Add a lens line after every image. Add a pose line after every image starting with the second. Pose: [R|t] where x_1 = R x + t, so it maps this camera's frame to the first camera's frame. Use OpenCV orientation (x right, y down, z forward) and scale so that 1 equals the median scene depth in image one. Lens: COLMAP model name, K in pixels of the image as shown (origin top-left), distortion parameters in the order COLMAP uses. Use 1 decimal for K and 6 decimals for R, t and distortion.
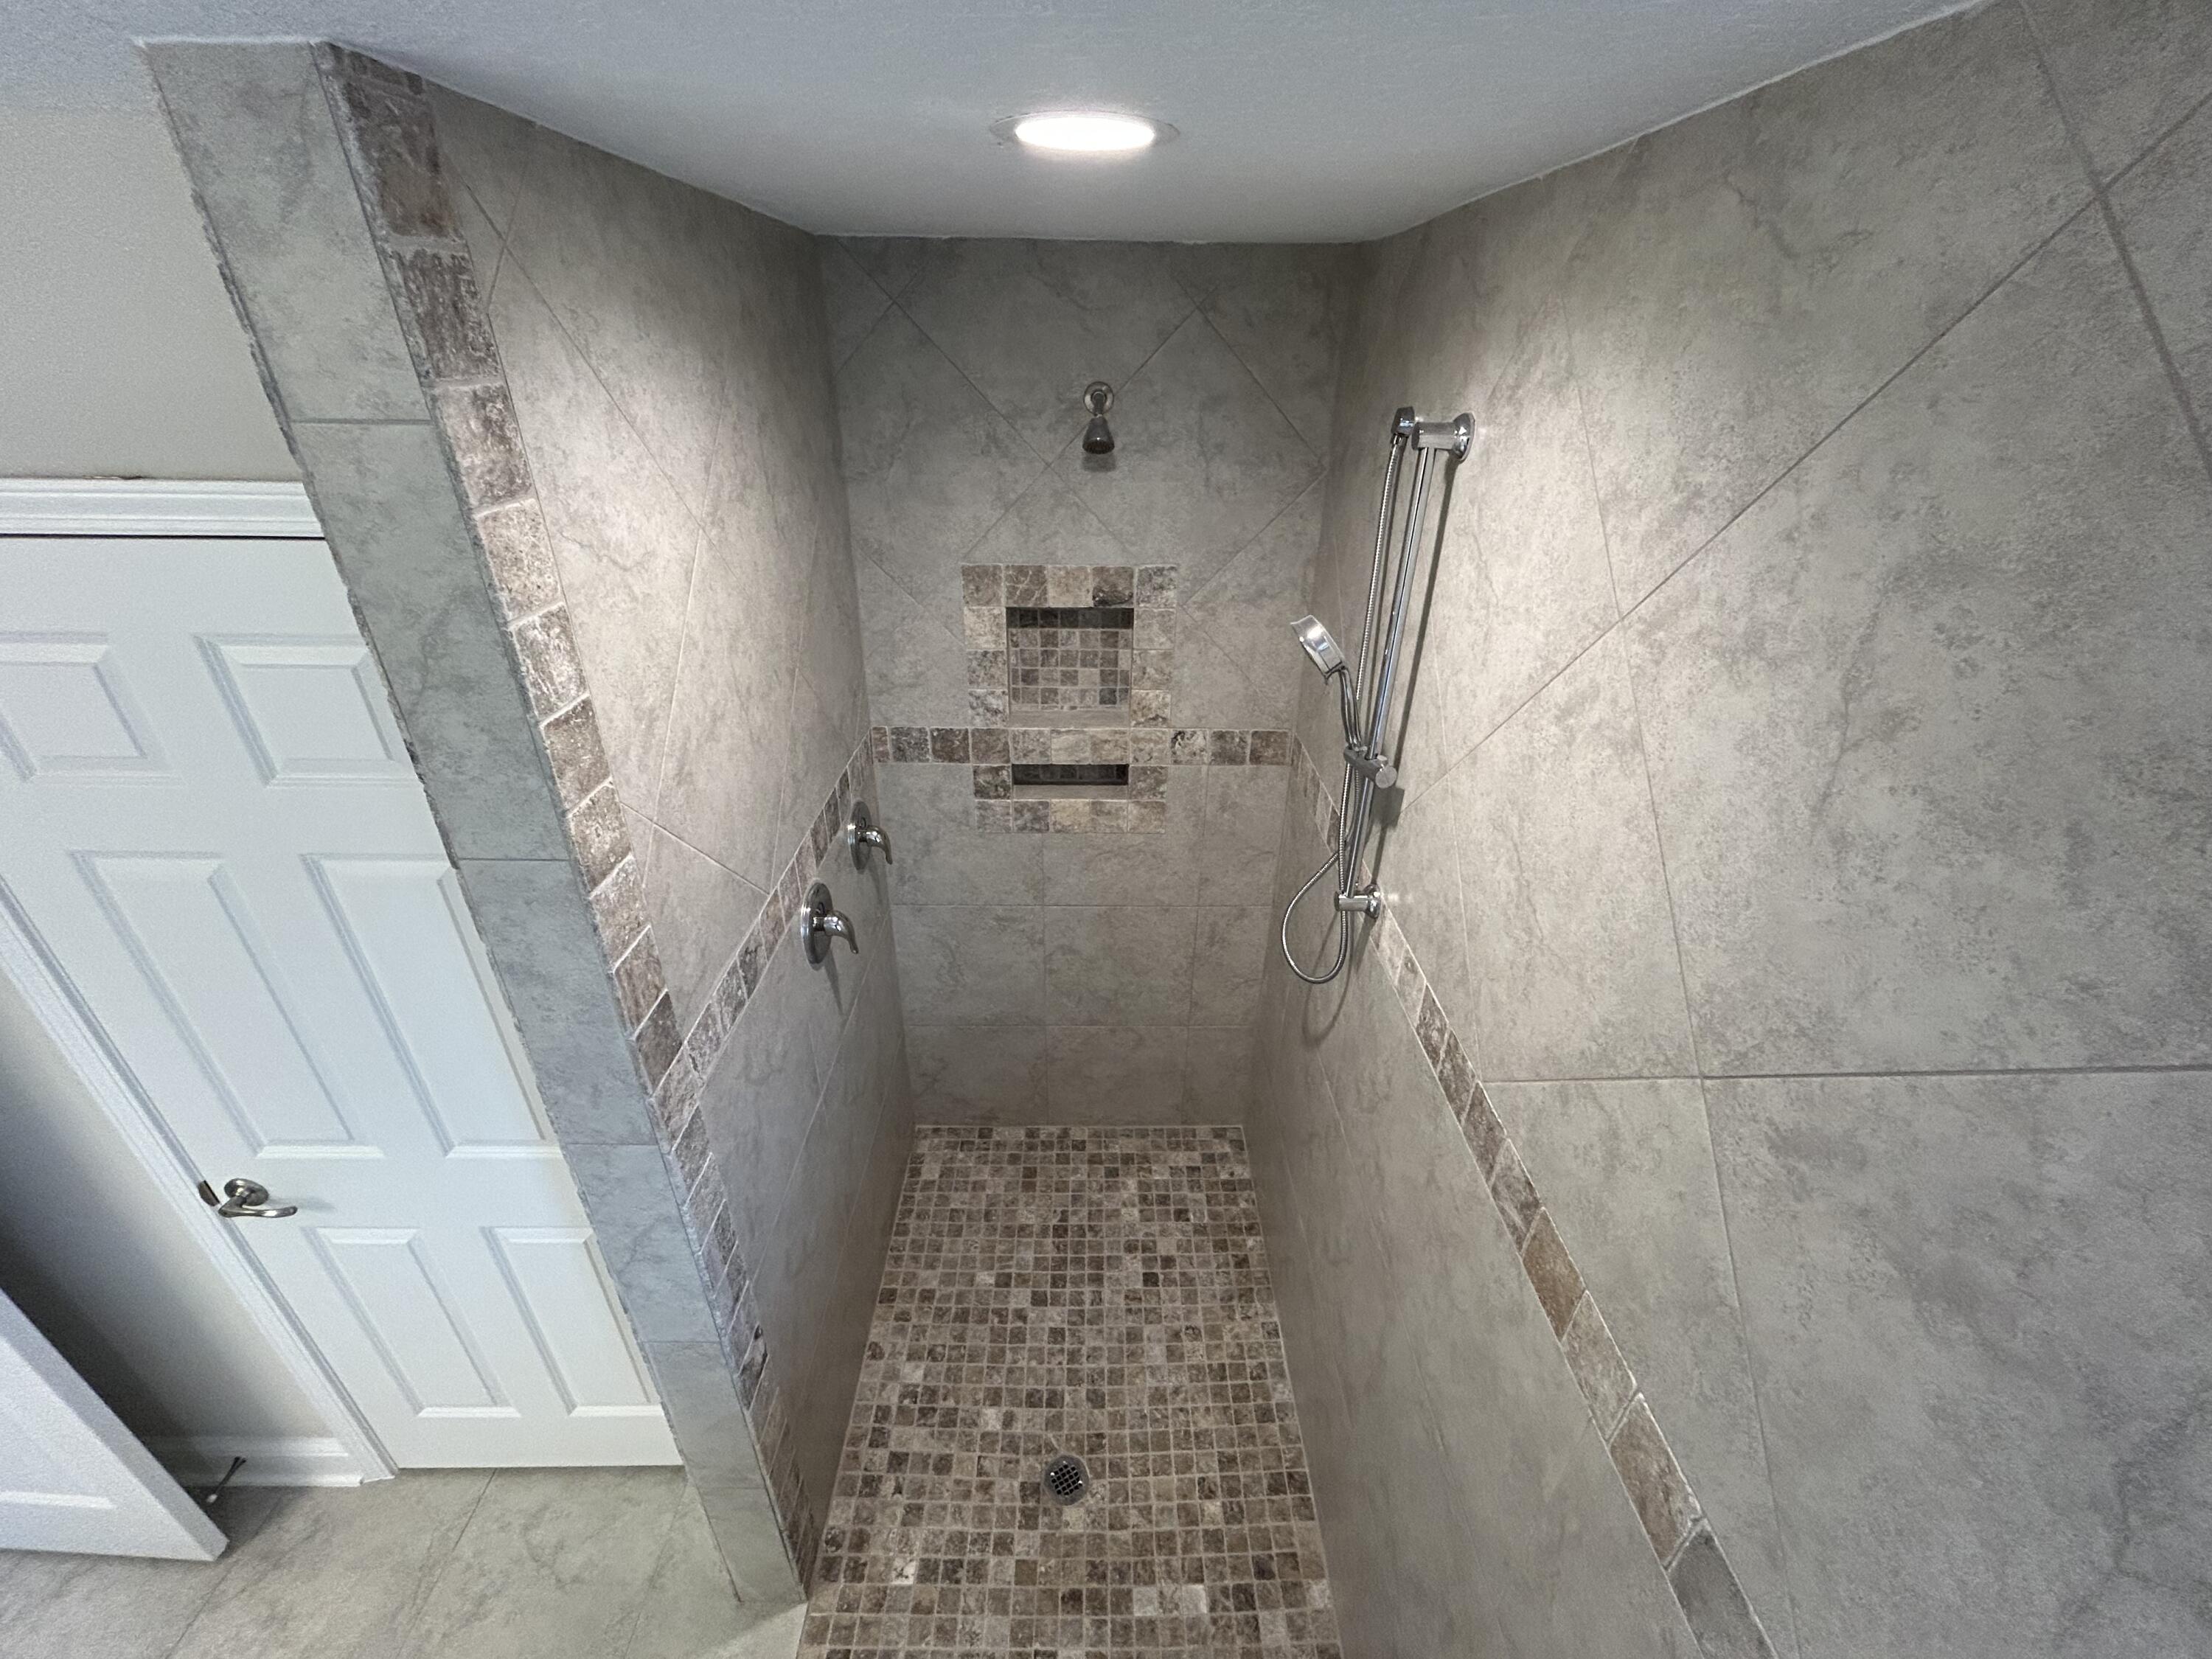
lens RADIAL K [[886.8, 0, 1102.7], [0, 886.8, 826.5], [0, 0, 1]] dist [-0.000373, -0.000782]
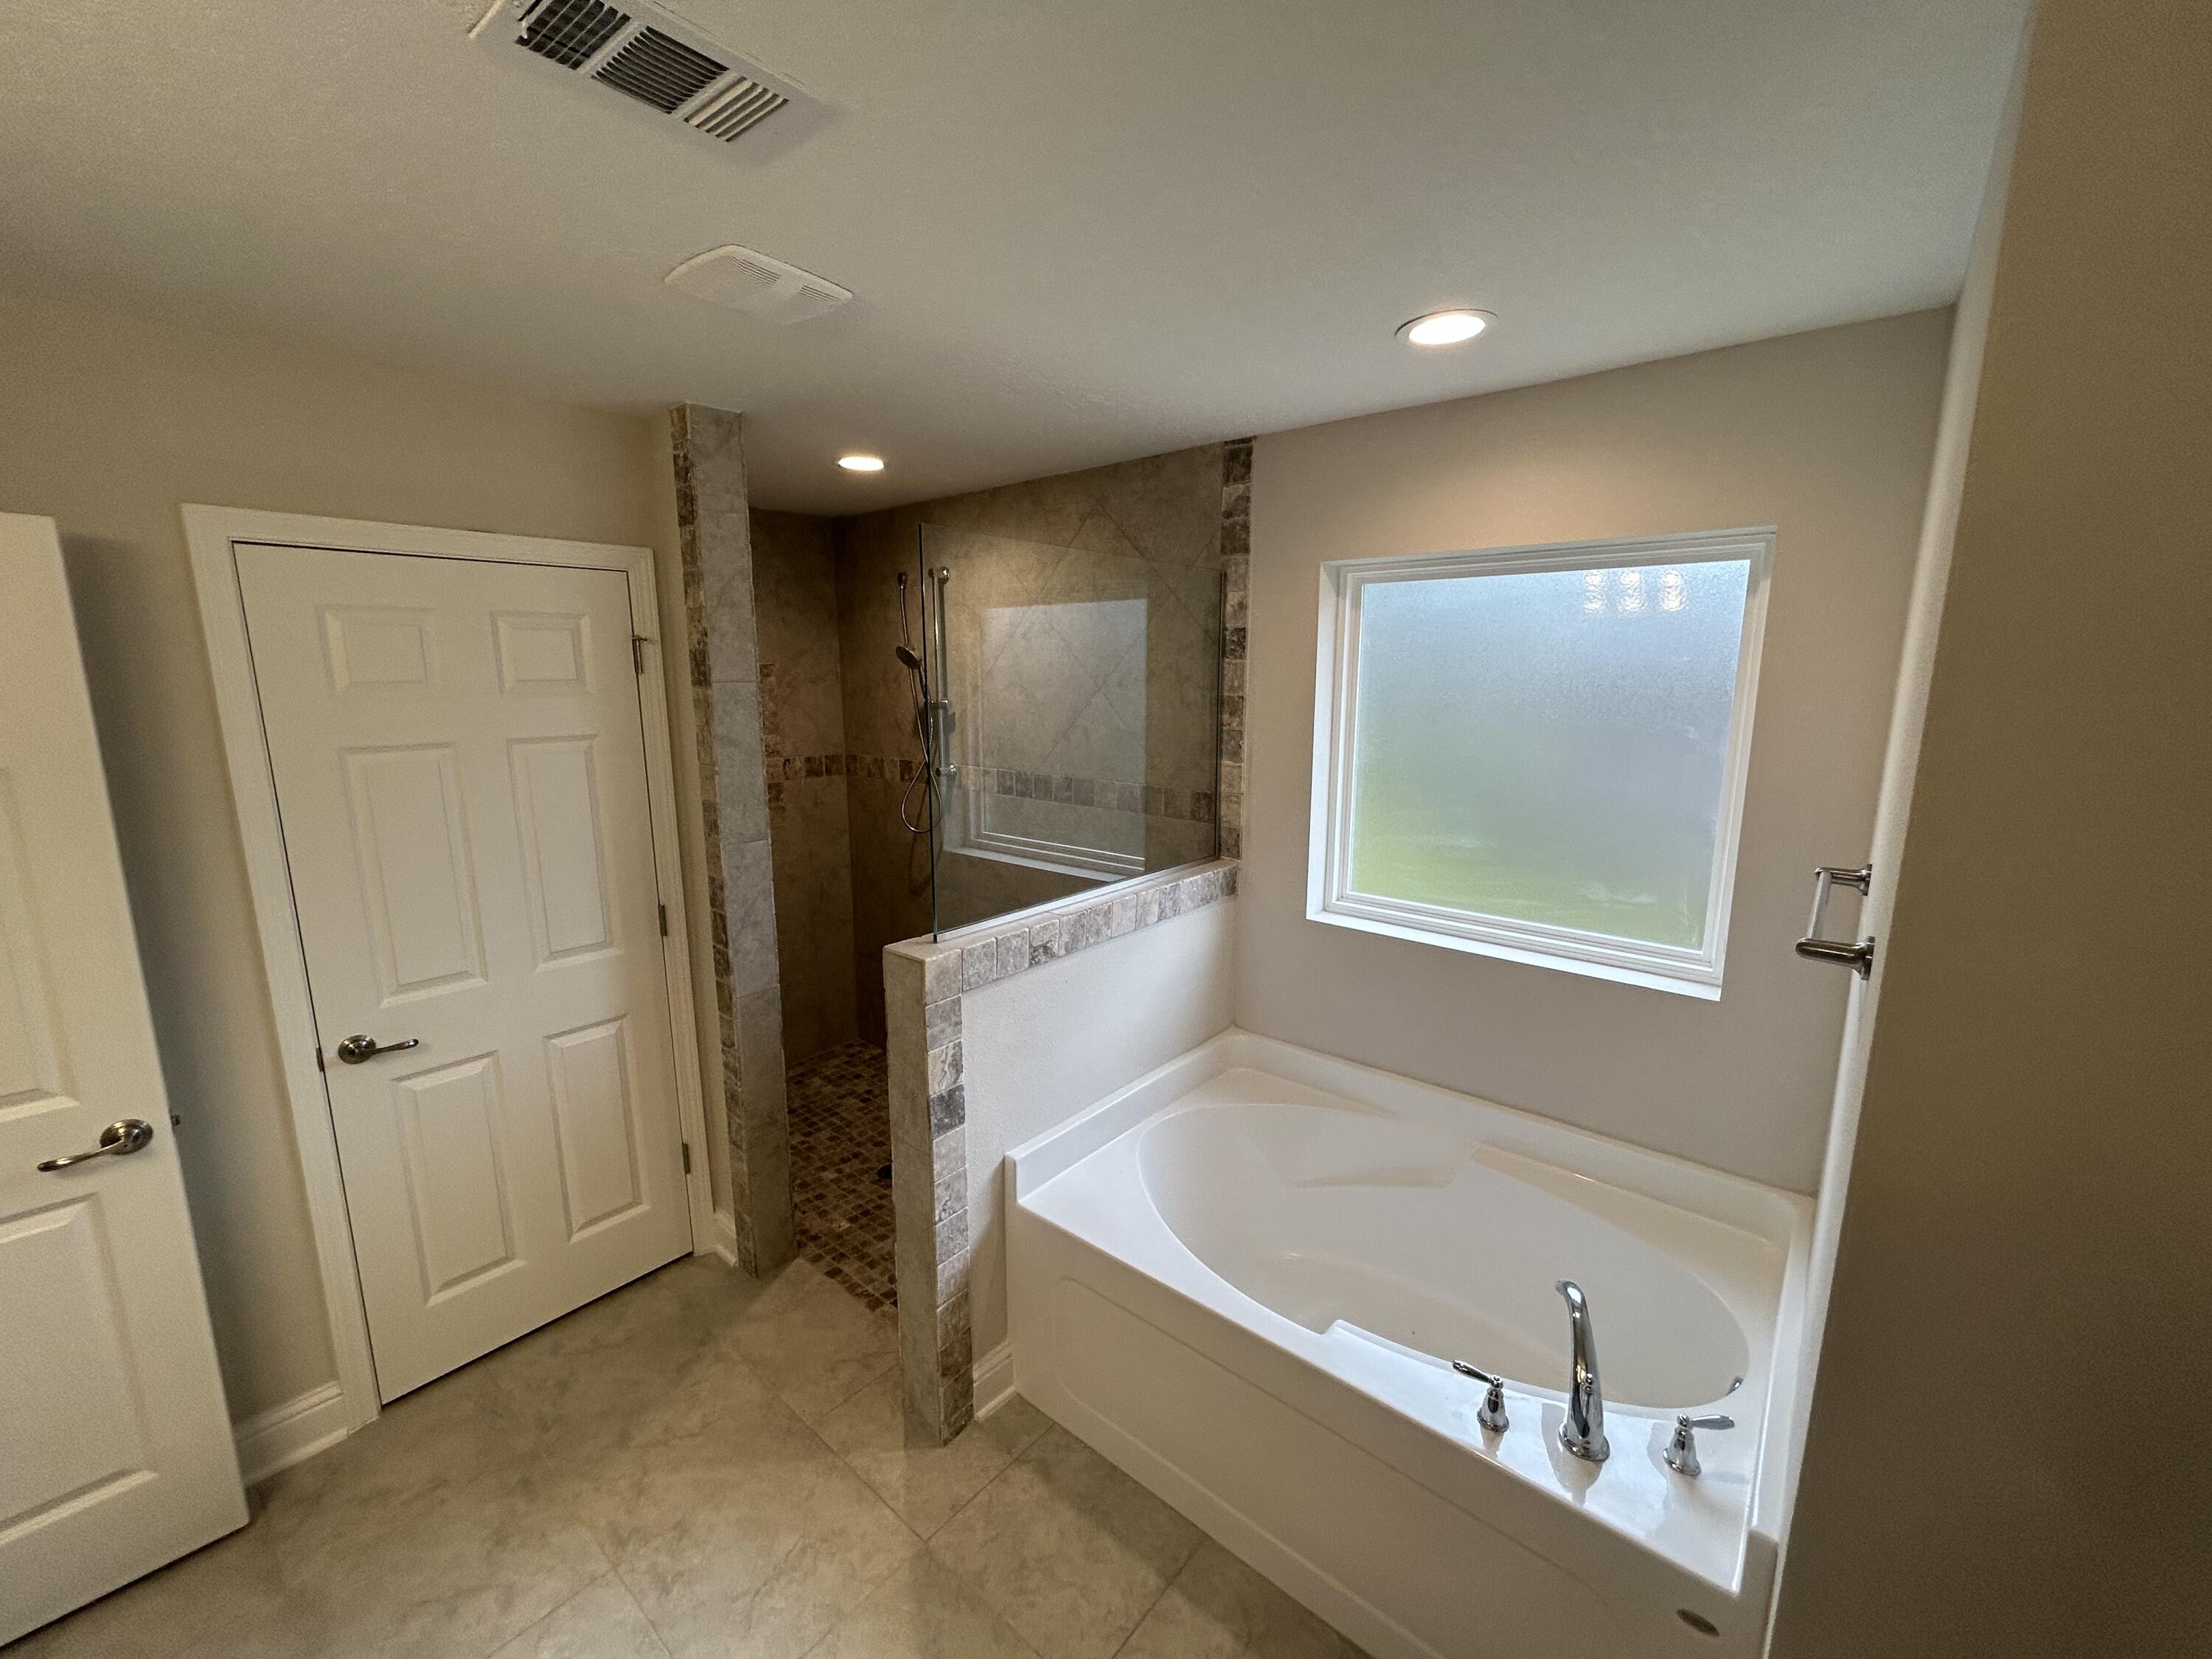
lens RADIAL K [[886.8, 0, 1102.7], [0, 886.8, 826.5], [0, 0, 1]] dist [-0.000373, -0.000782]
pose [[0.656591, -0.146331, 0.739916, -0.802578], [0.366546, 0.919272, -0.143466, 0.484036], [-0.659190, 0.365411, 0.657223, -0.483107]]
